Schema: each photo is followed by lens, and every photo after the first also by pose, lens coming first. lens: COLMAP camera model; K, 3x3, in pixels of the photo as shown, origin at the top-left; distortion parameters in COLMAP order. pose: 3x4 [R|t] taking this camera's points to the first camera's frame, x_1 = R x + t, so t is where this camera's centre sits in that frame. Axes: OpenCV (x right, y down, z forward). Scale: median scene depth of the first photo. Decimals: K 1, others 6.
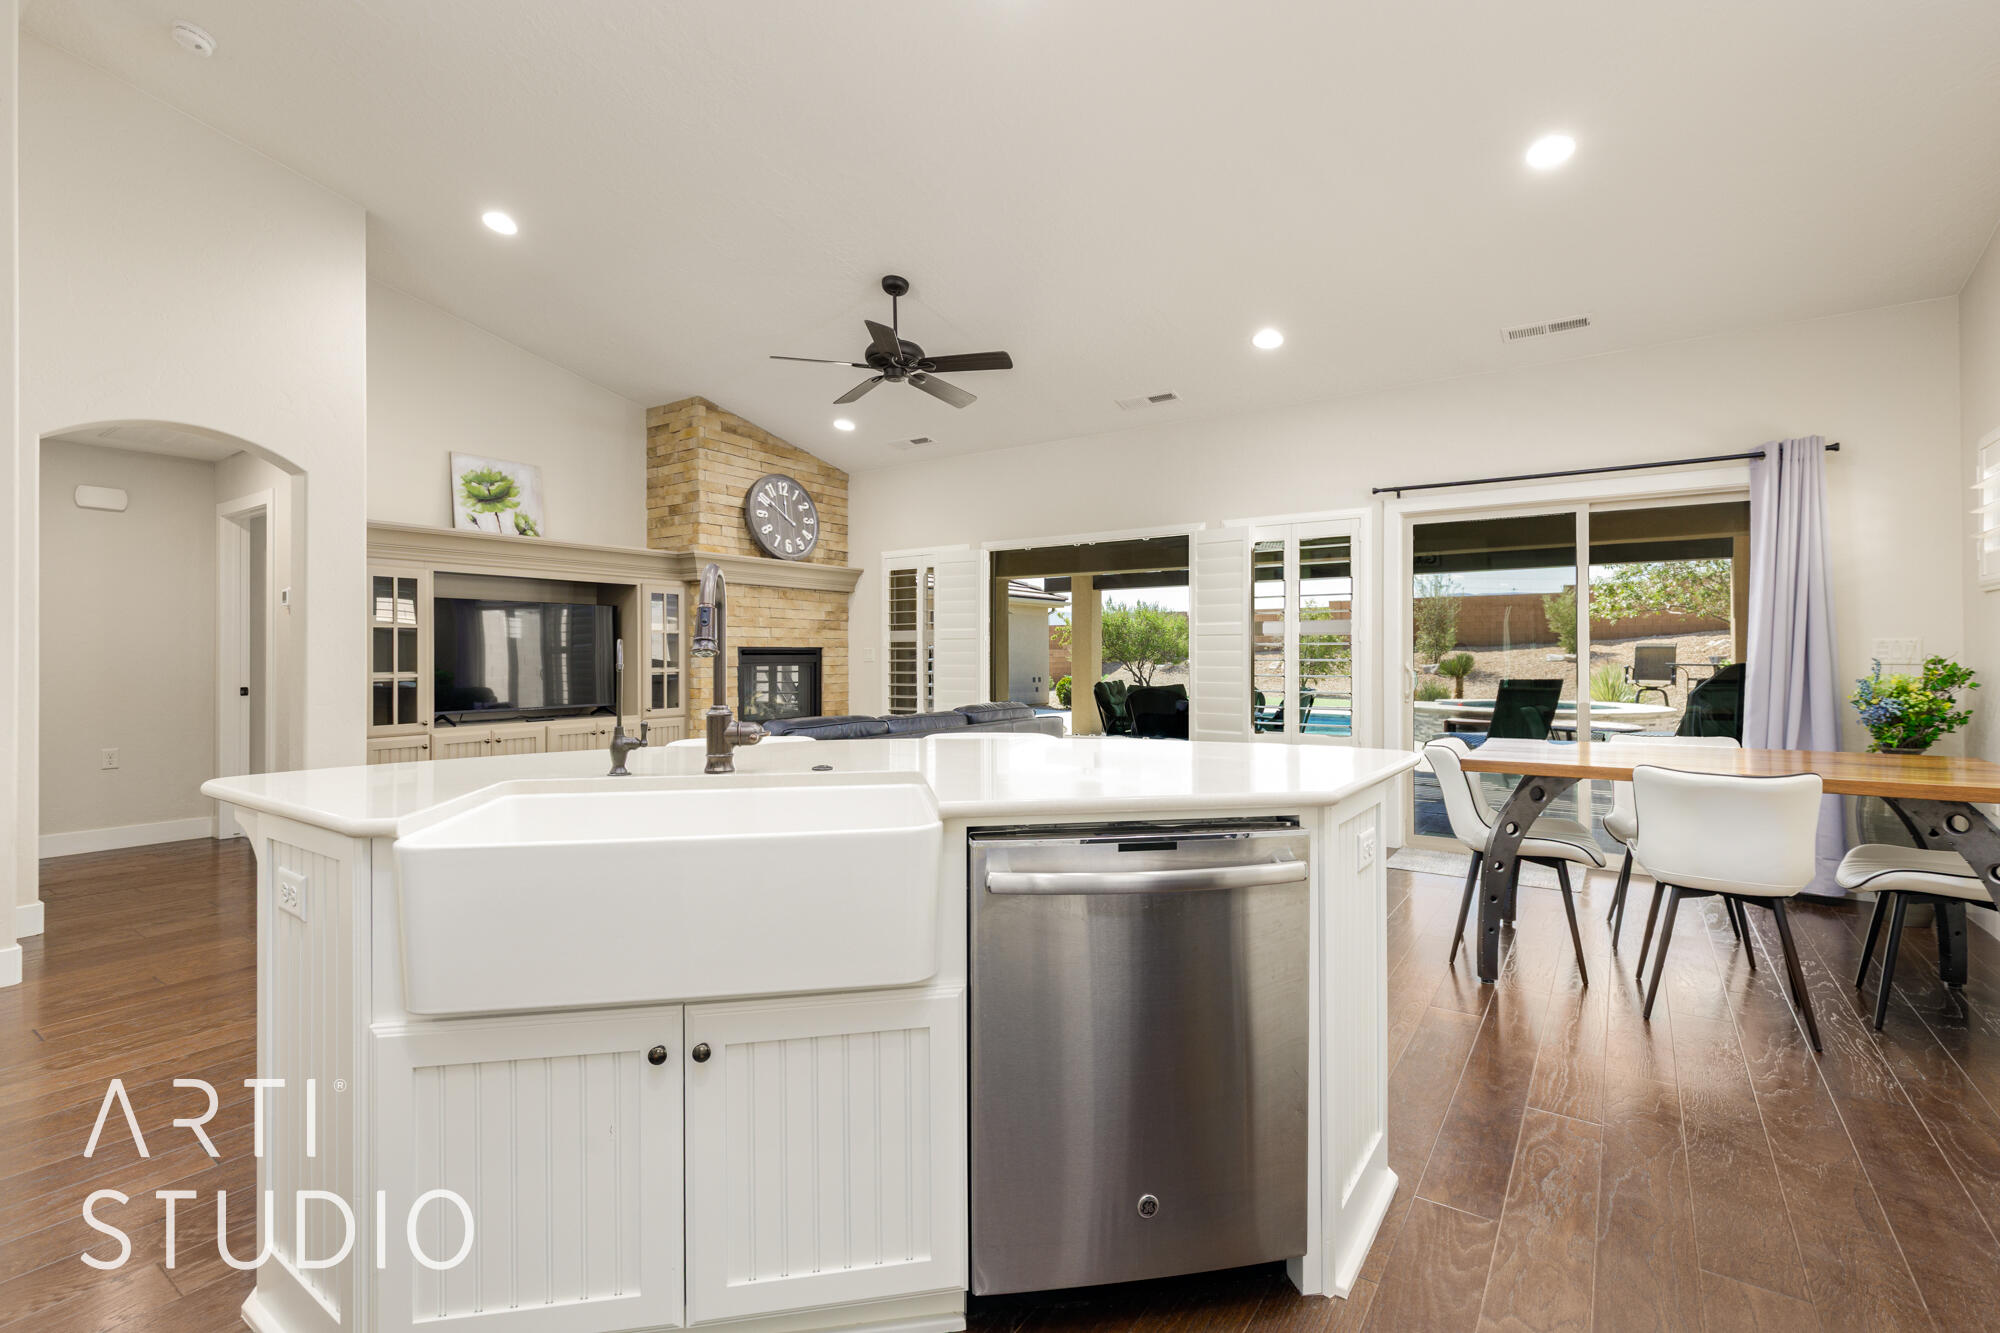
lens RADIAL K [[899.1, 0, 1006.0], [0, 899.1, 652.0], [0, 0, 1]] dist [0.001262, -0.000265]
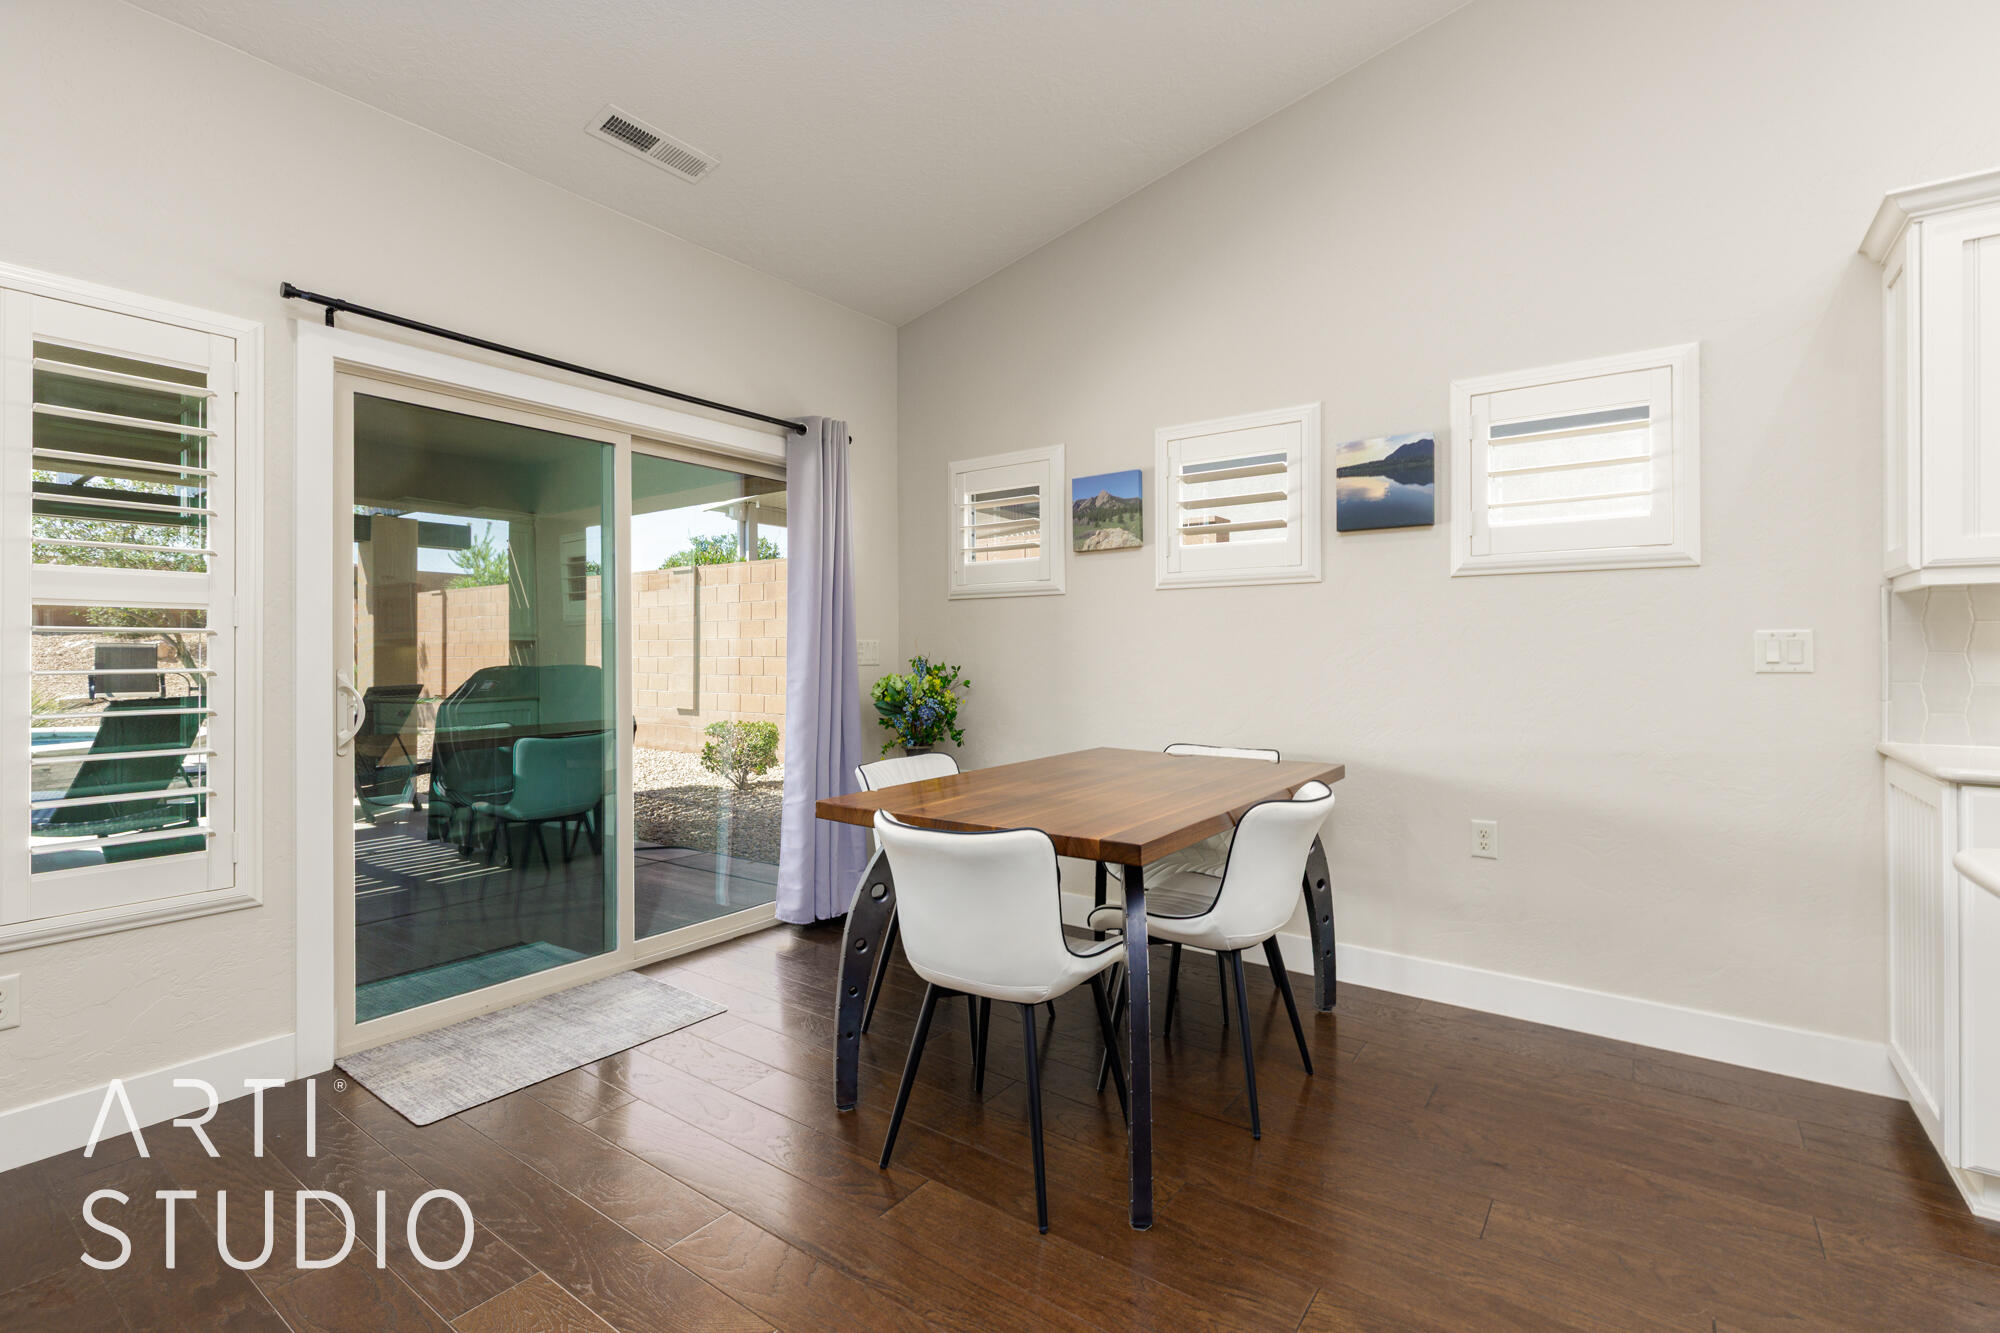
lens RADIAL K [[899.1, 0, 1006.0], [0, 899.1, 652.0], [0, 0, 1]] dist [0.001262, -0.000265]
pose [[0.012723, 0.003835, 0.999912, -0.023890], [-0.000092, 0.999993, -0.003834, 0.001609], [-0.999919, -0.000043, 0.012724, 0.499266]]
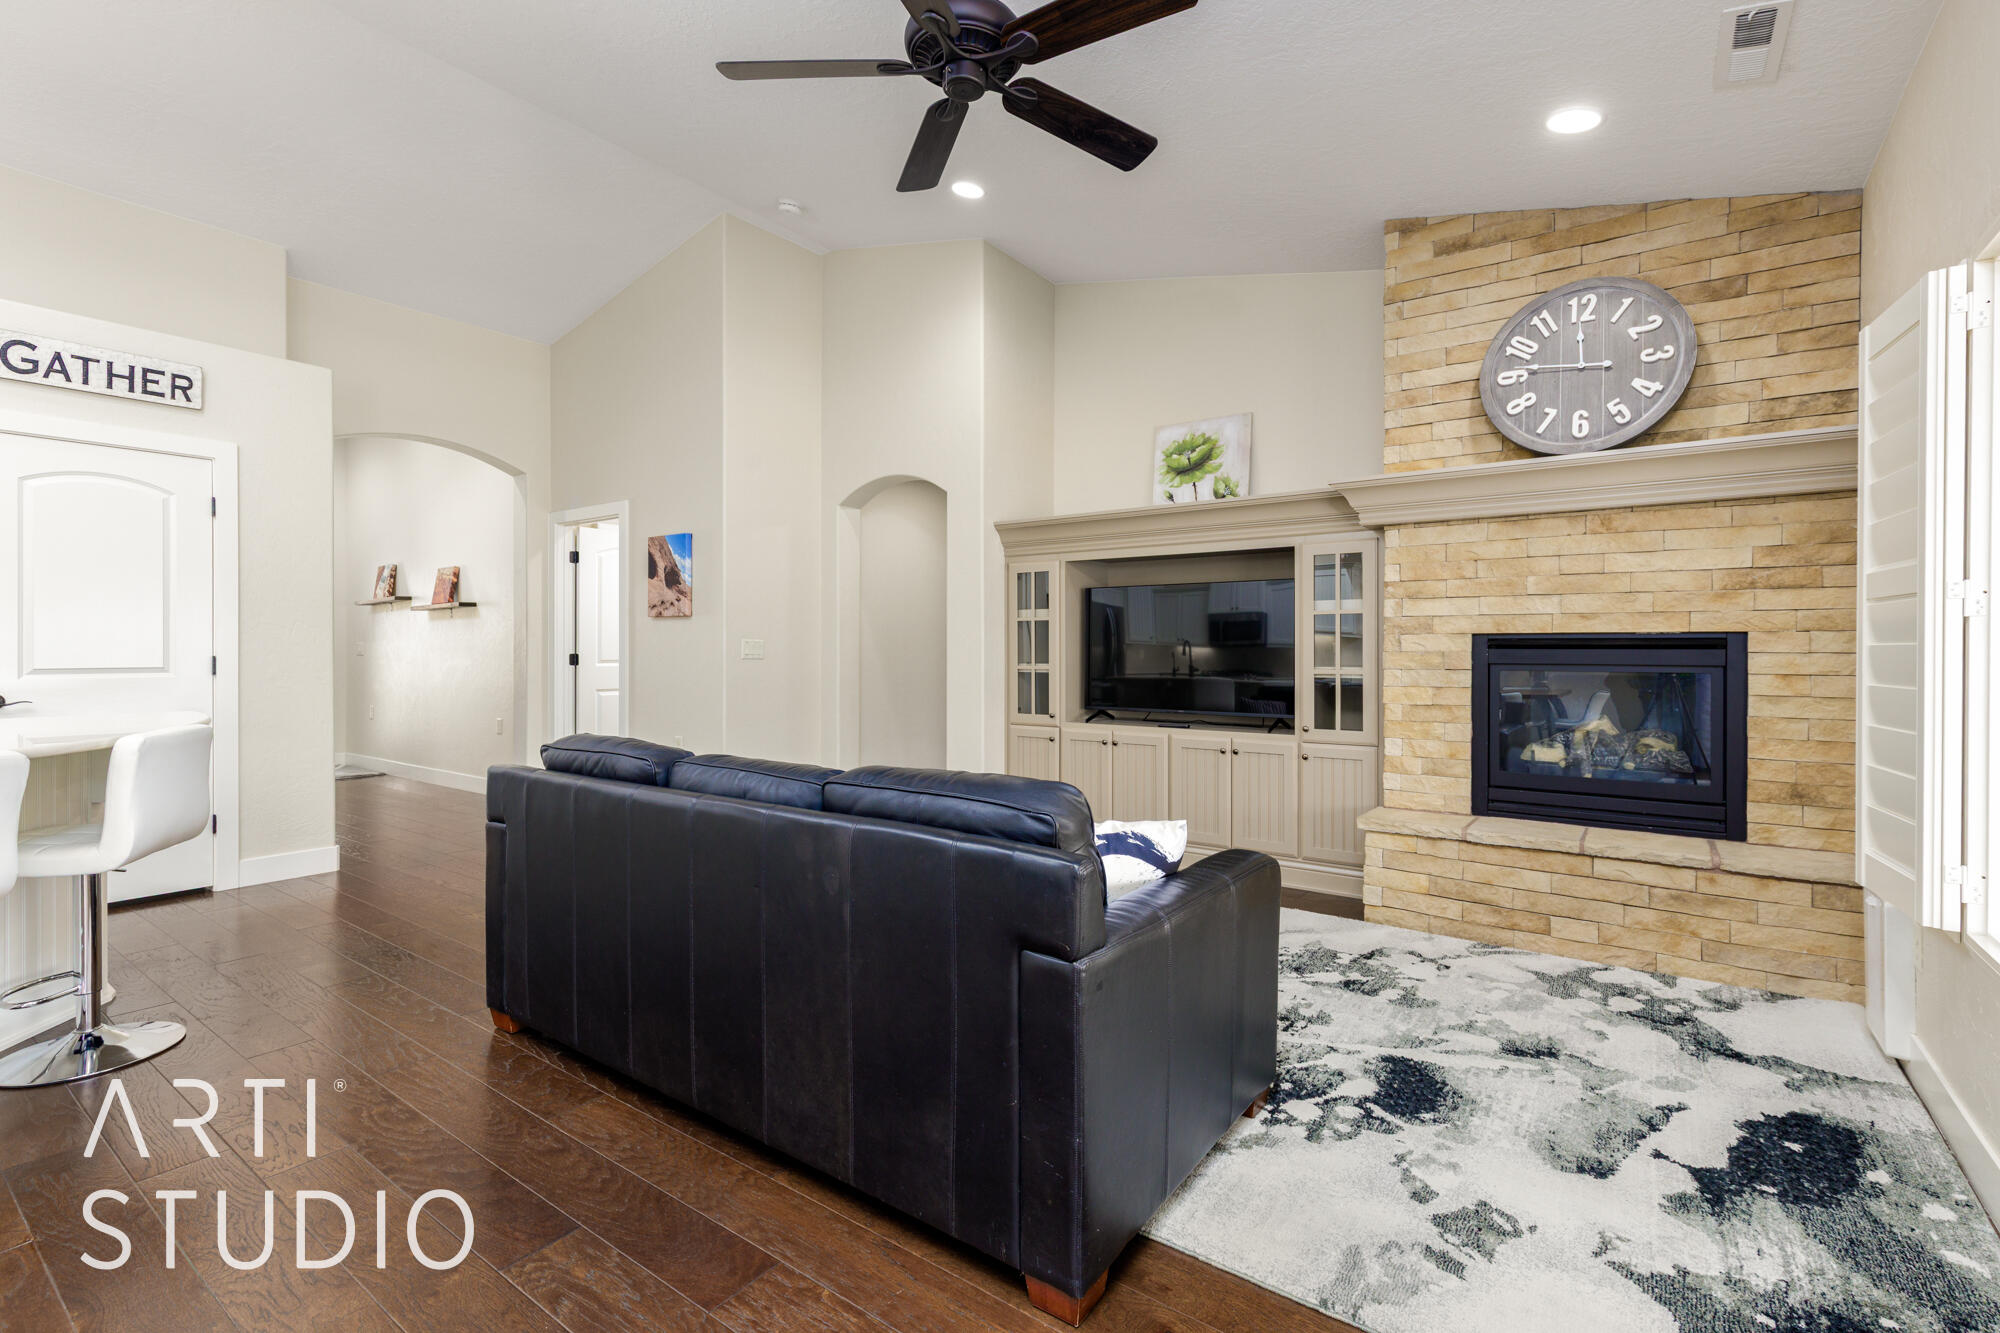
lens RADIAL K [[899.1, 0, 1006.0], [0, 899.1, 652.0], [0, 0, 1]] dist [0.001262, -0.000265]
pose [[-0.027859, 0.003853, -0.999604, 0.264696], [-0.001343, 0.999992, 0.003892, 0.003823], [0.999611, 0.001450, -0.027854, 0.741659]]
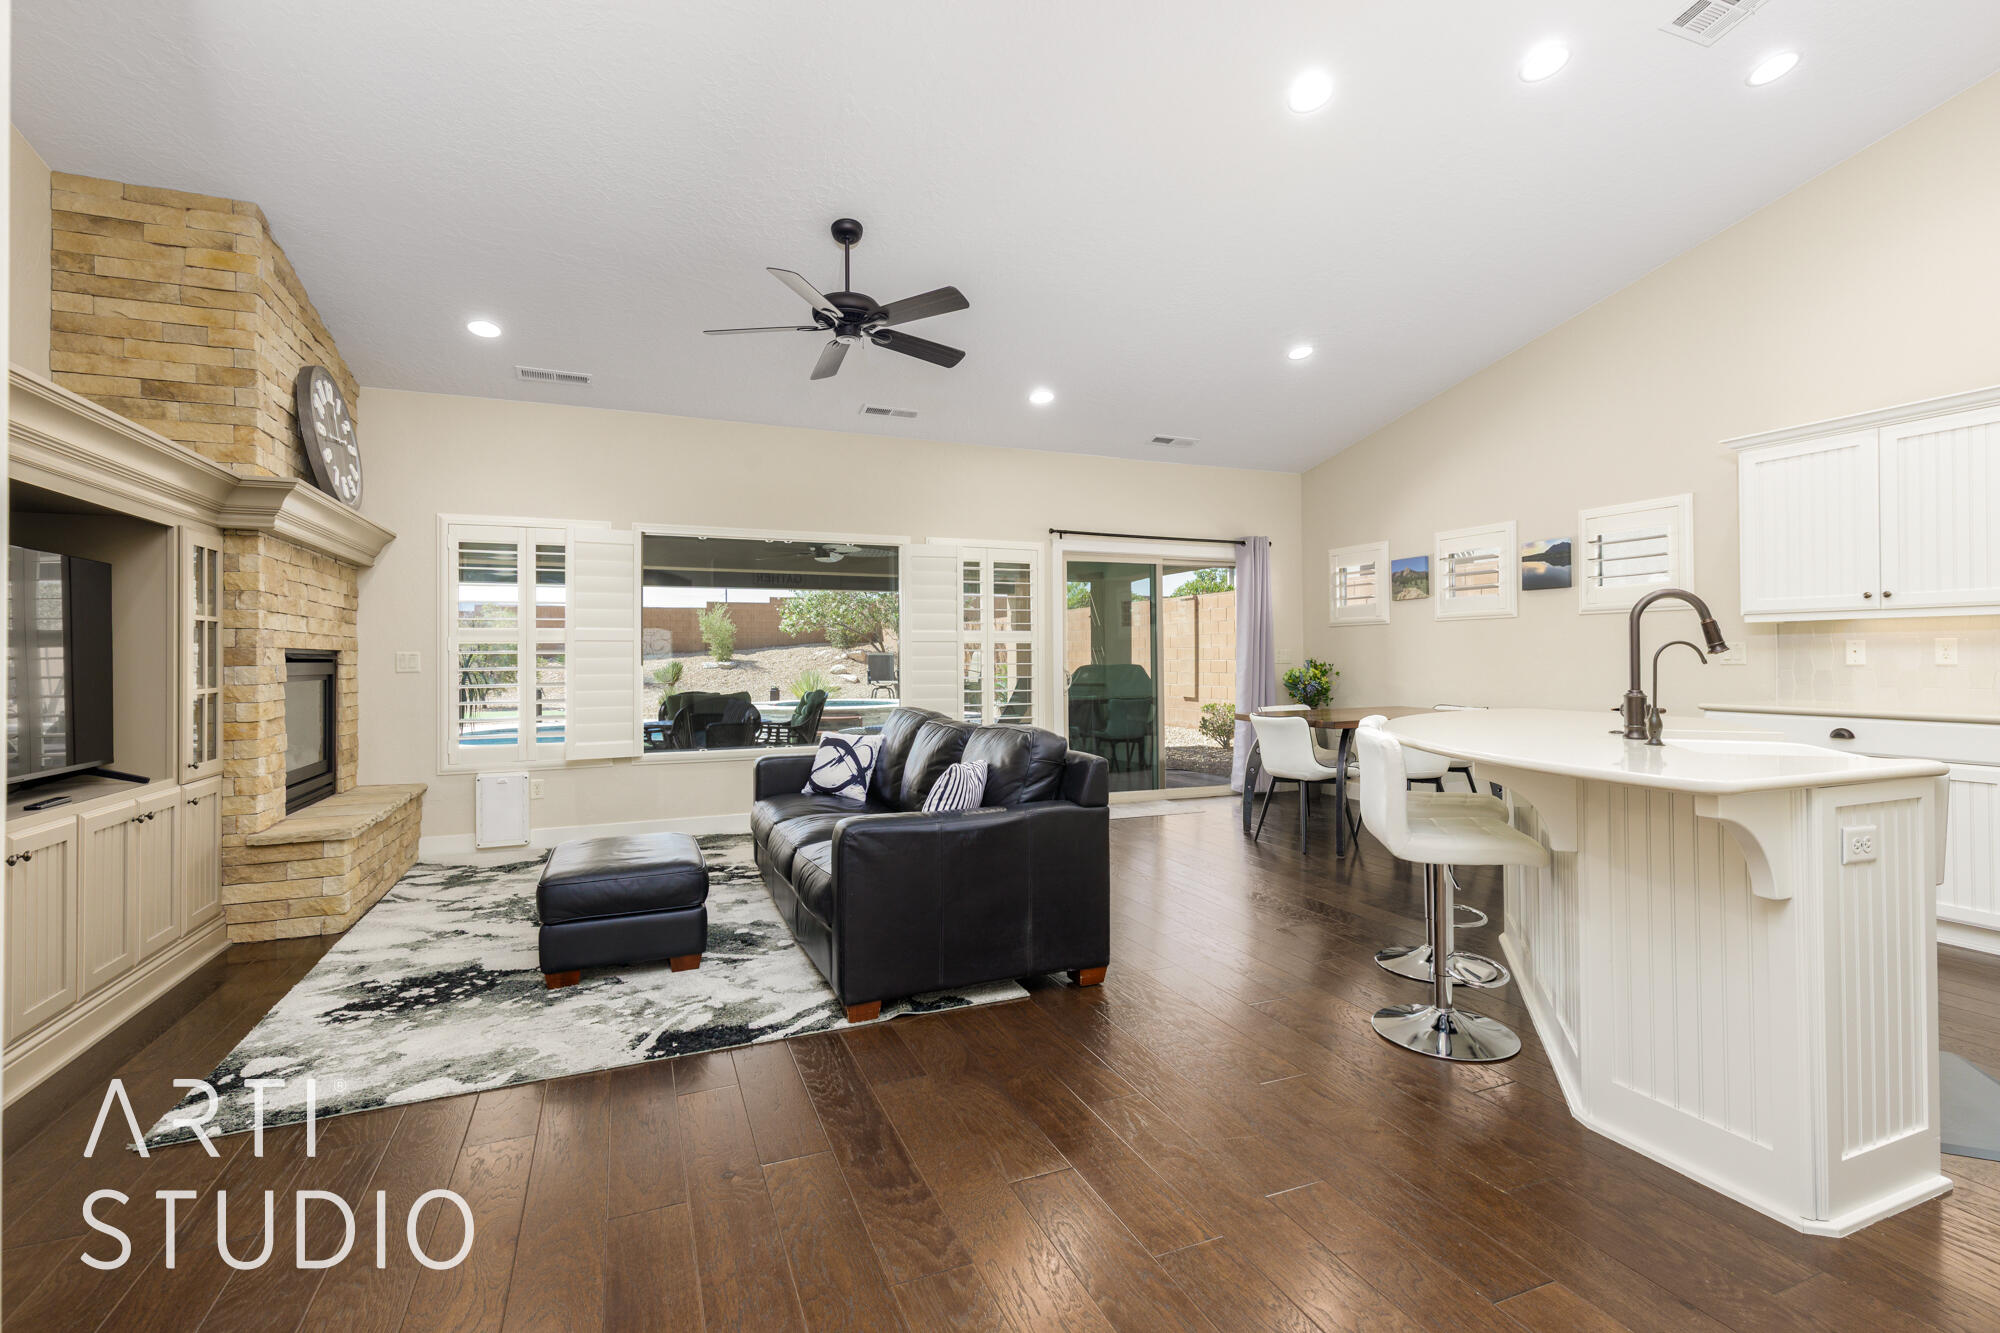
lens RADIAL K [[884.1, 0, 991.8], [0, 884.1, 648.1], [0, 0, 1]] dist [-0.000280, -0.000400]
pose [[0.545373, 0.010198, 0.838132, -0.538101], [0.002235, 0.999905, -0.013621, 0.003425], [-0.838191, 0.009302, 0.545298, 0.303762]]
